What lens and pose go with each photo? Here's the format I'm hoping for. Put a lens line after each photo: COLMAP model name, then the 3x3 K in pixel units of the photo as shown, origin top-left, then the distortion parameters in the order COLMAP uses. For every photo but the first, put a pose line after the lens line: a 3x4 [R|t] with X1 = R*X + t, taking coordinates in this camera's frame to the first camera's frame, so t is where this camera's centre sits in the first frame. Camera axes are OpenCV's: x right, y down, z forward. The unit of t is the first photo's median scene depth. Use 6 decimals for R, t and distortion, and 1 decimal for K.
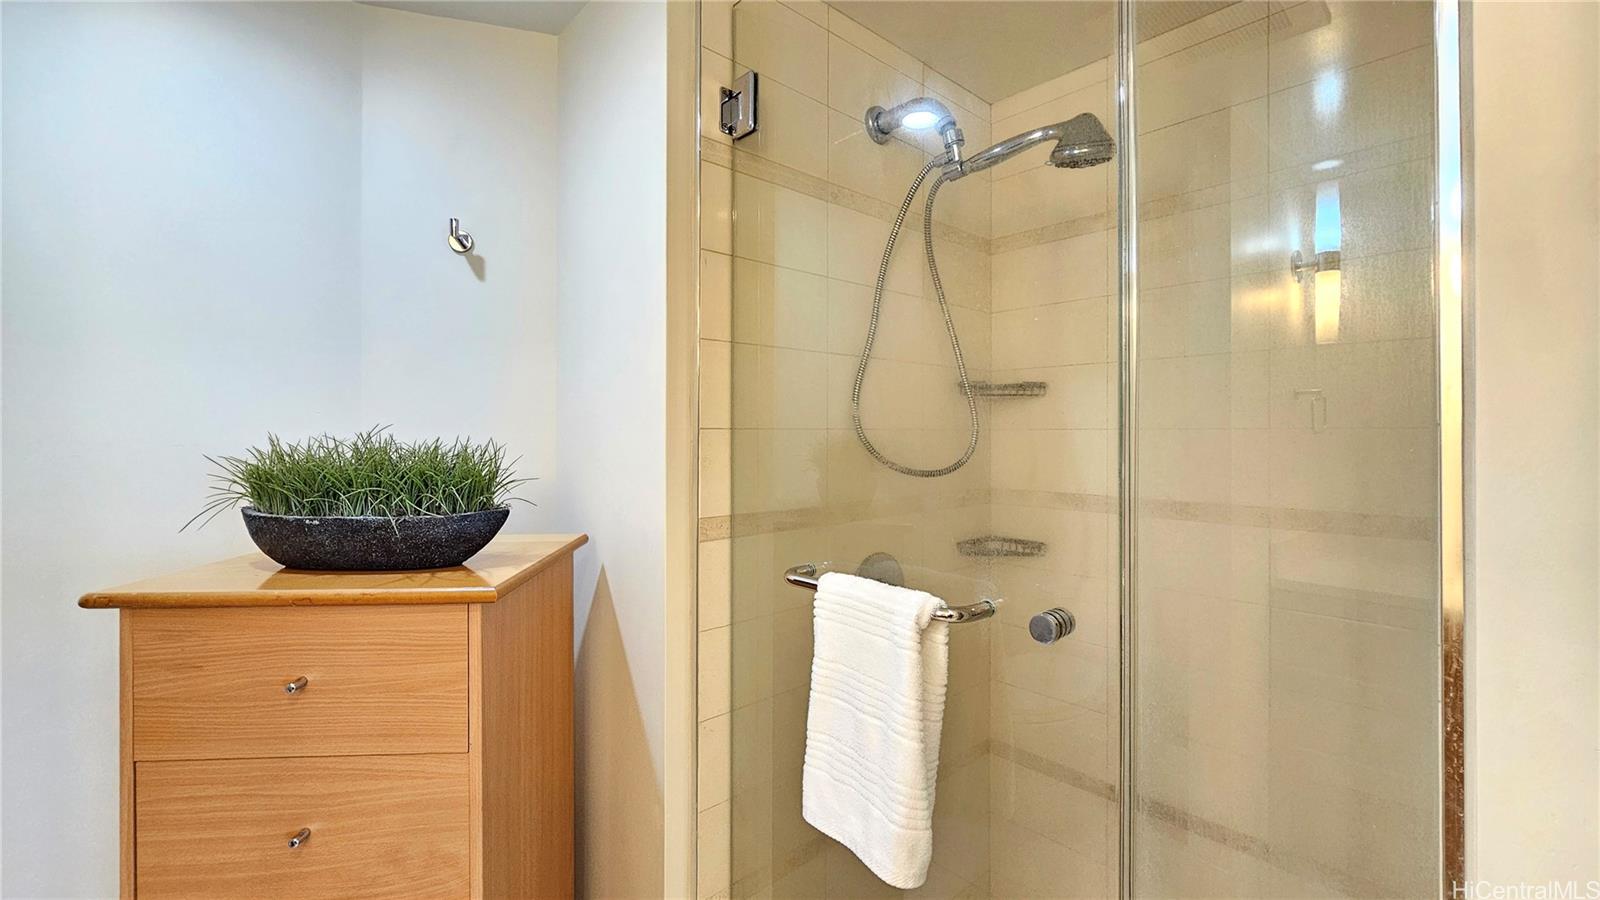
lens RADIAL K [[658.2, 0, 802.6], [0, 658.2, 422.3], [0, 0, 1]] dist [0.002930, 0.000499]
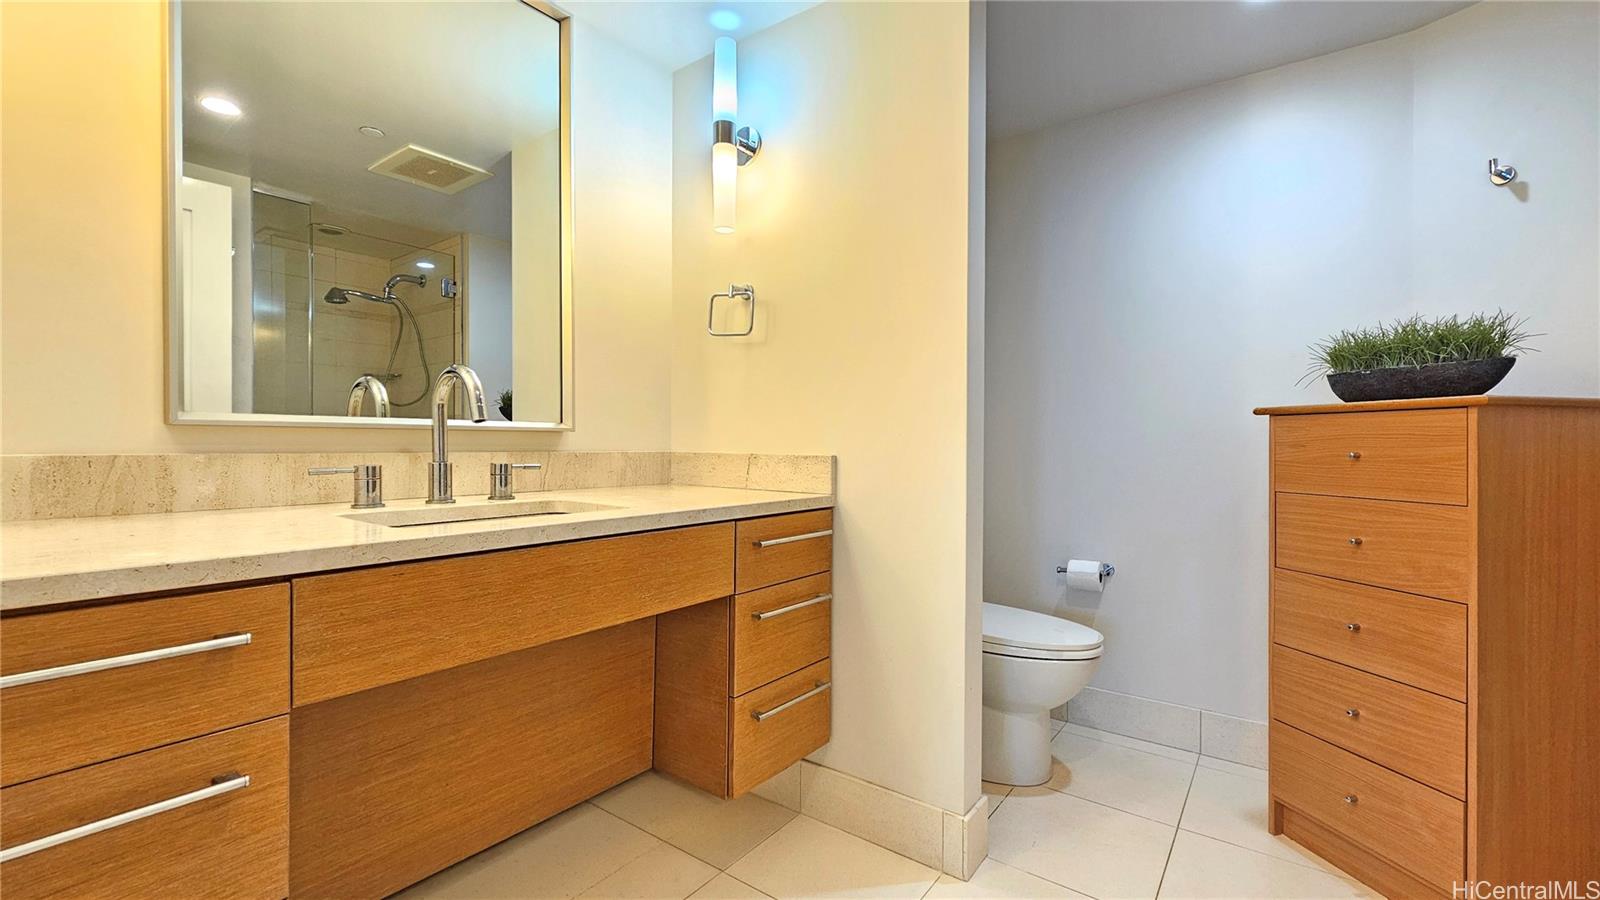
lens RADIAL K [[658.9, 0, 809.1], [0, 658.9, 440.1], [0, 0, 1]] dist [-0.003790, -0.000384]
pose [[0.192583, 0.003494, -0.981274, 0.632817], [-0.004915, 0.999985, 0.002596, 0.324215], [0.981268, 0.004323, 0.192598, -0.722626]]
